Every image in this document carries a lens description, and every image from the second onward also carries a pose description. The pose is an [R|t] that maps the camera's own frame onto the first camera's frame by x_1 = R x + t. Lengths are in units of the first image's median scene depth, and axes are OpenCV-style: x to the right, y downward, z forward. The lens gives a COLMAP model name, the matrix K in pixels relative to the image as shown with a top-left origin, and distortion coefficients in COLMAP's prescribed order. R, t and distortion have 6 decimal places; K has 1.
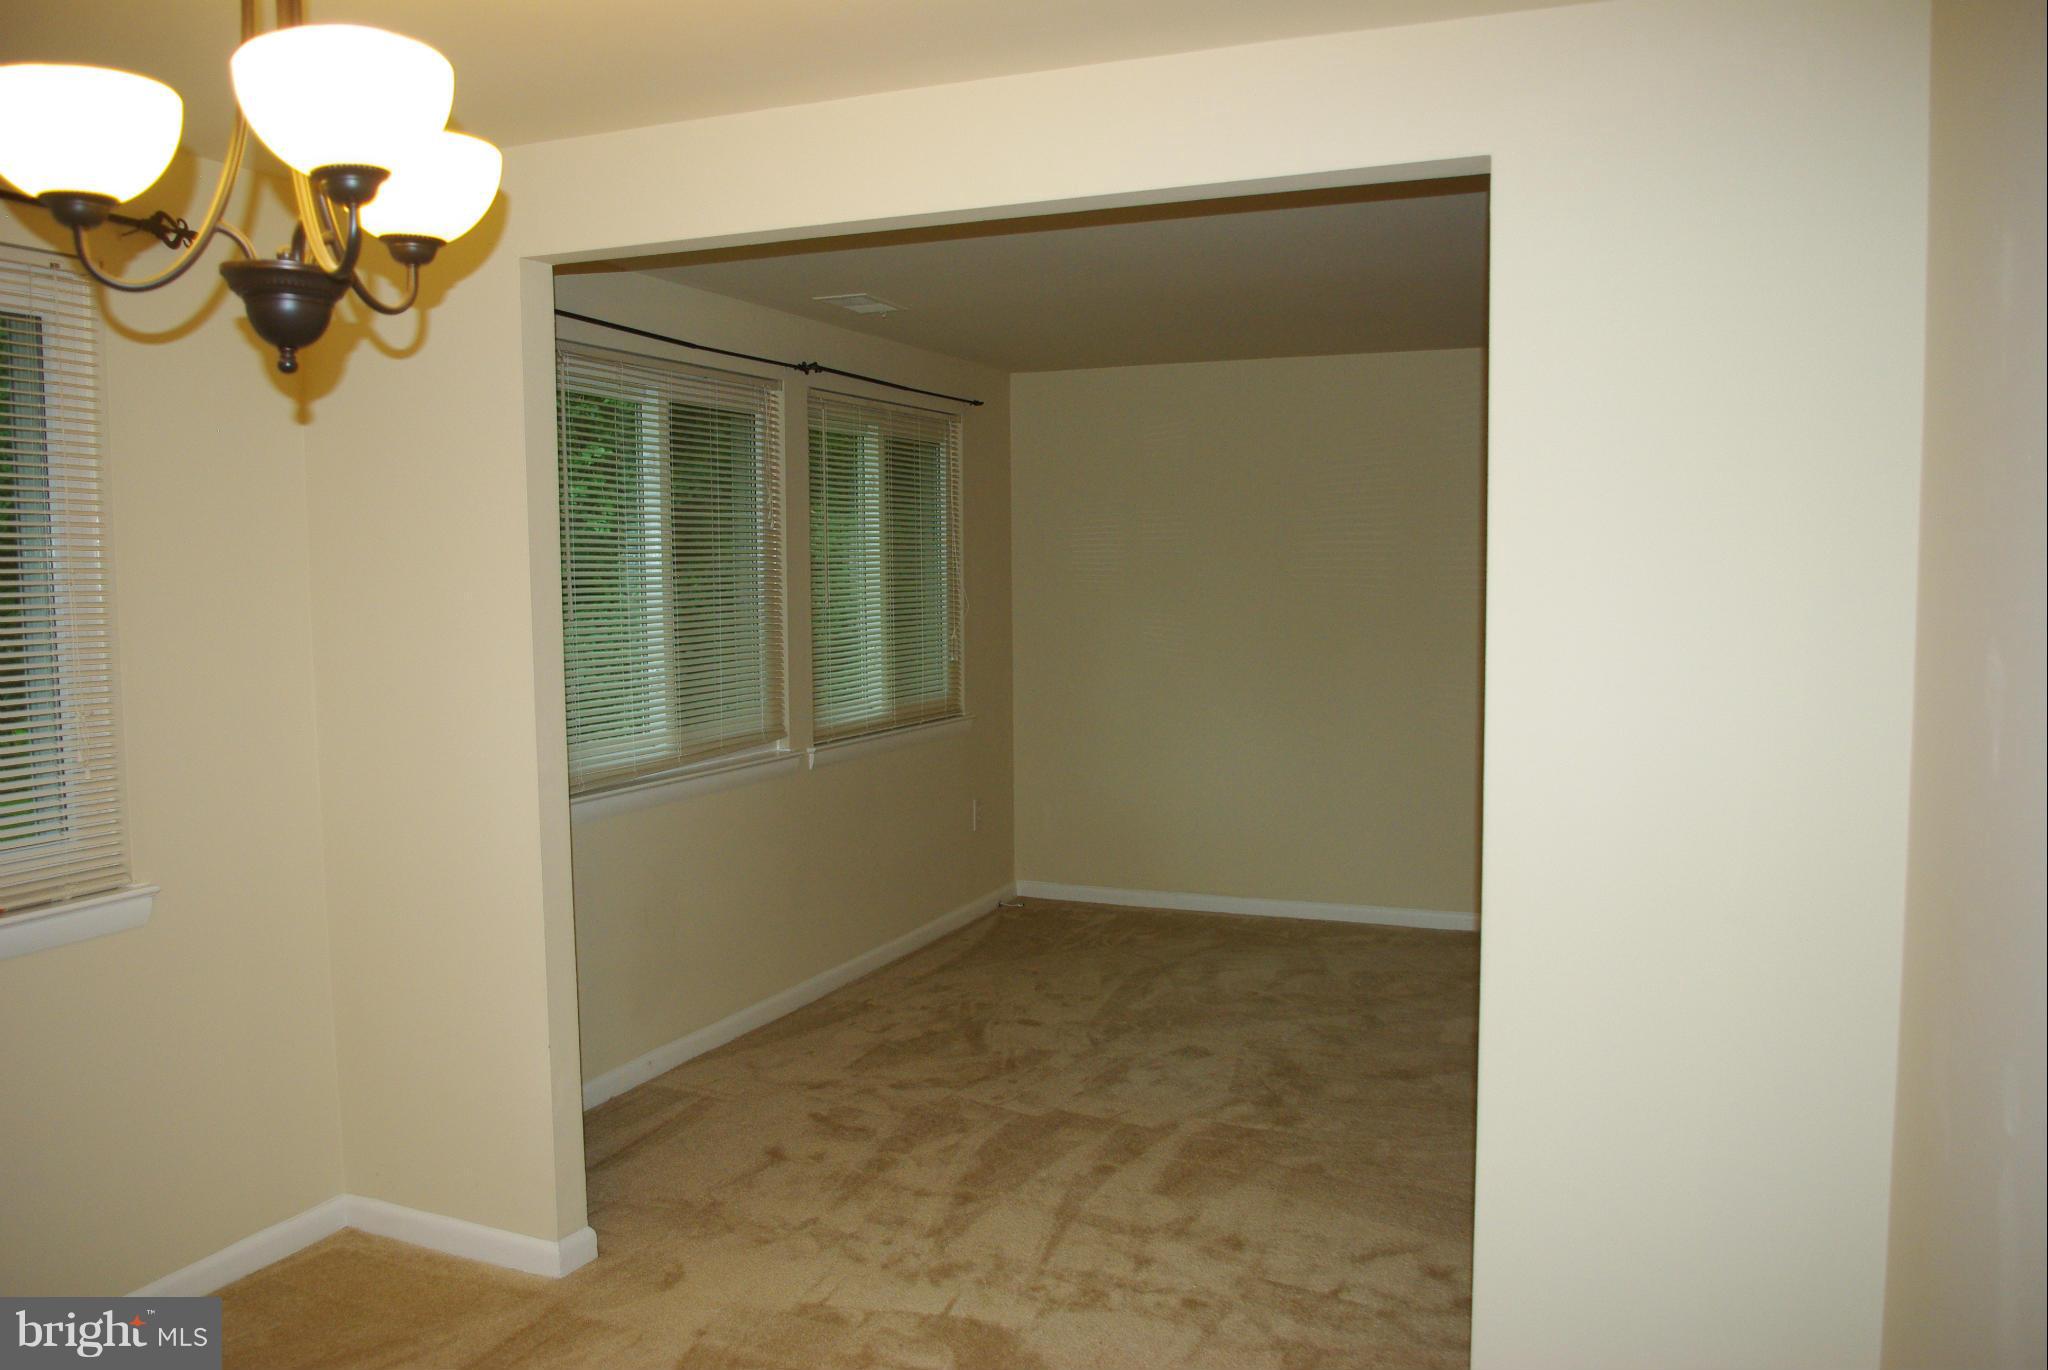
lens RADIAL K [[1635.7, 0, 965.1], [0, 1635.7, 713.1], [0, 0, 1]] dist [-0.088519, 0.013966]
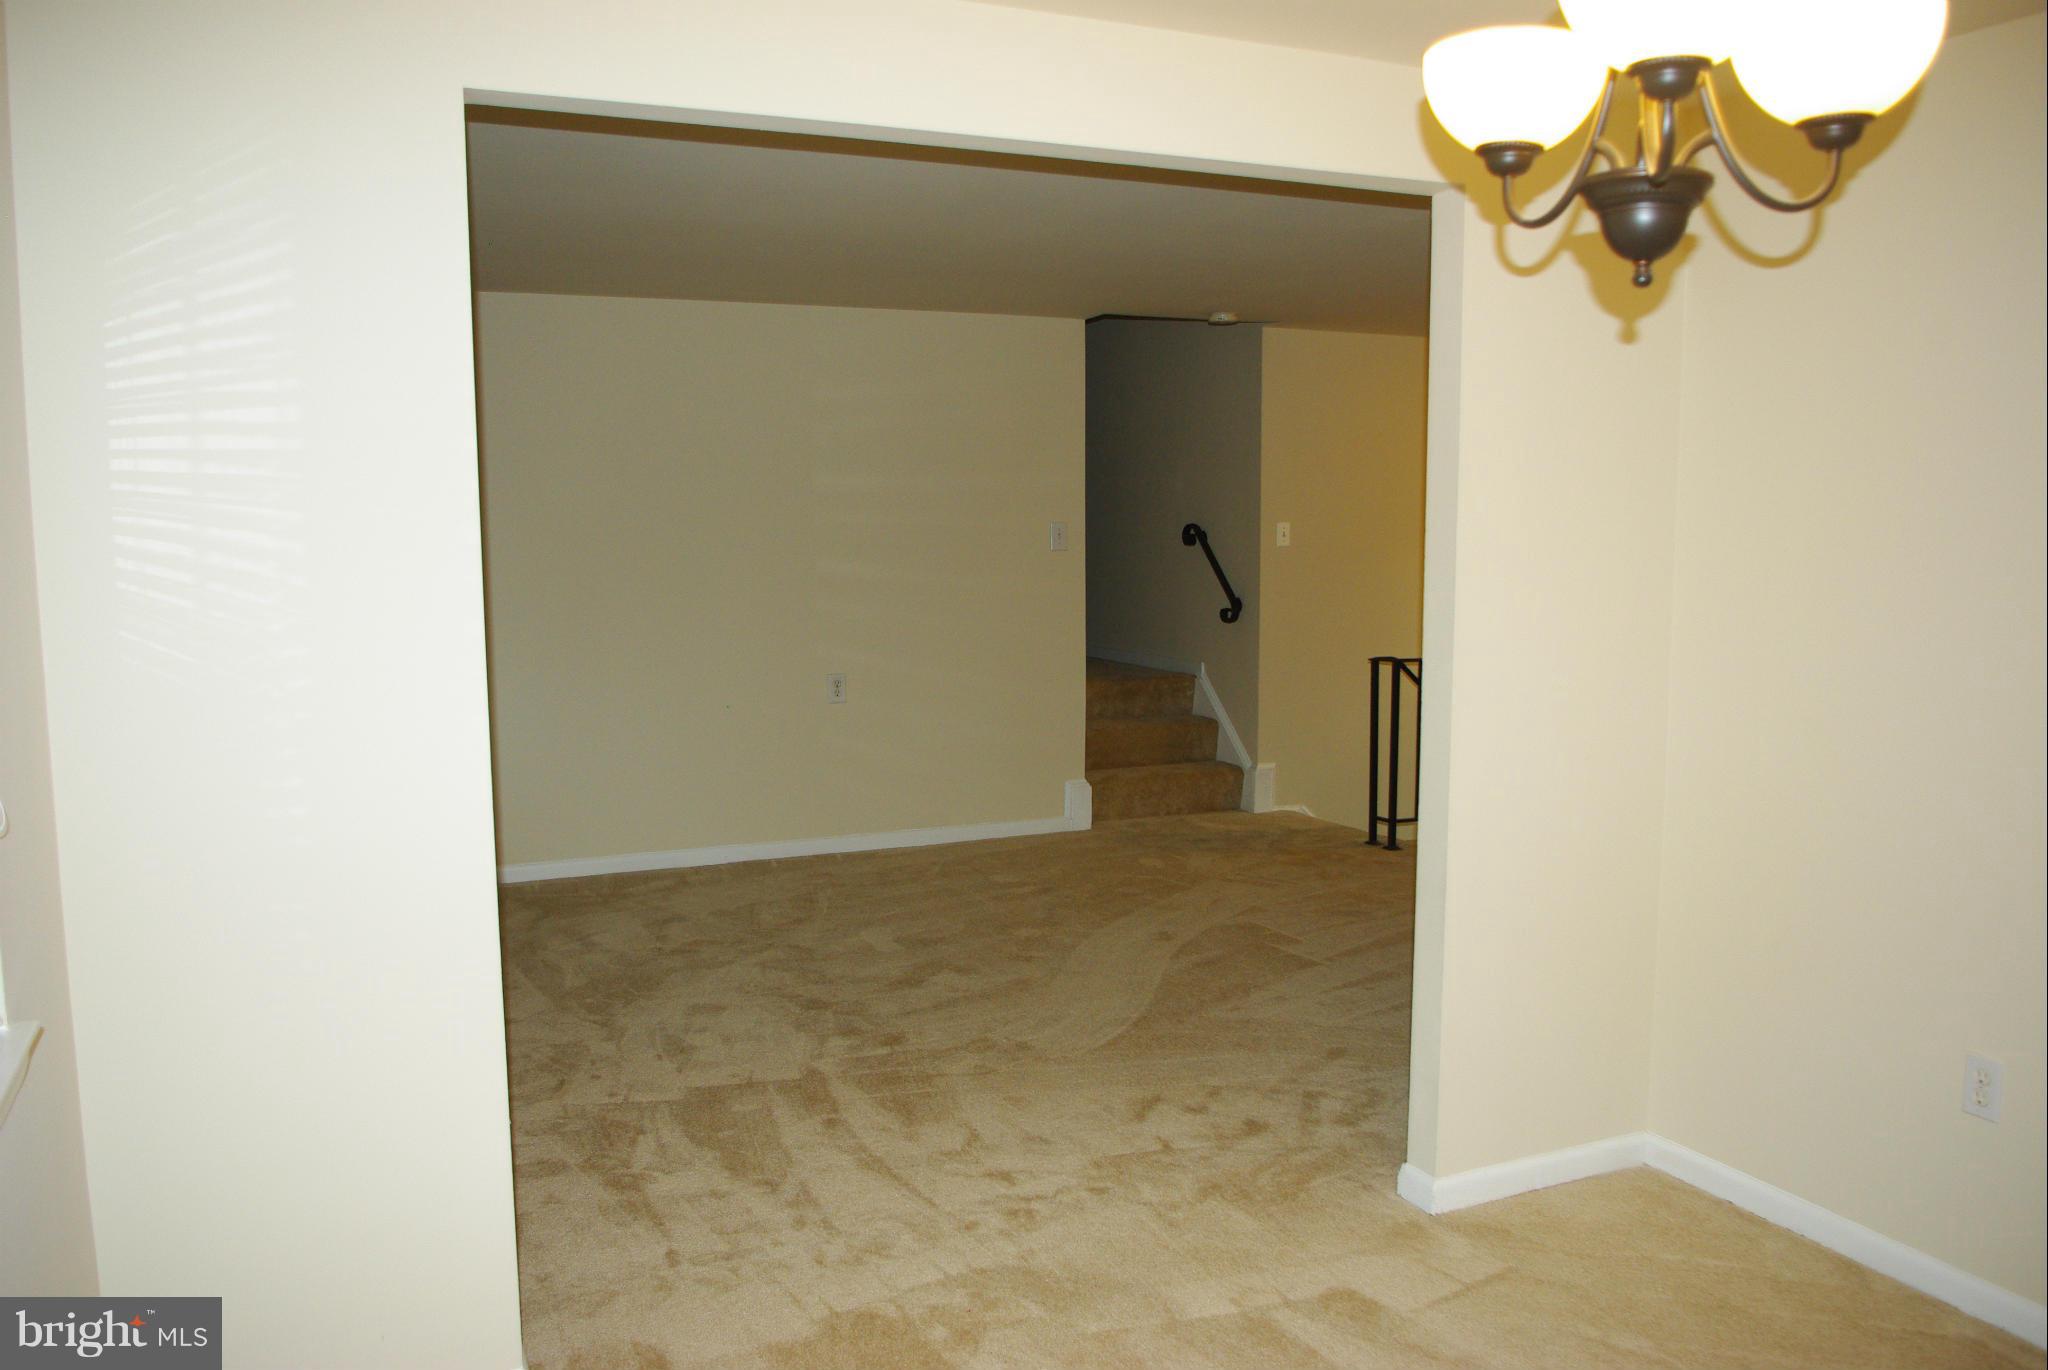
lens RADIAL K [[1635.7, 0, 977.9], [0, 1635.7, 719.6], [0, 0, 1]] dist [-0.088519, 0.013966]
pose [[0.667079, -0.088206, 0.739747, -0.532210], [0.066009, 0.996059, 0.059244, -0.015320], [-0.742057, 0.009310, 0.670272, 0.249259]]
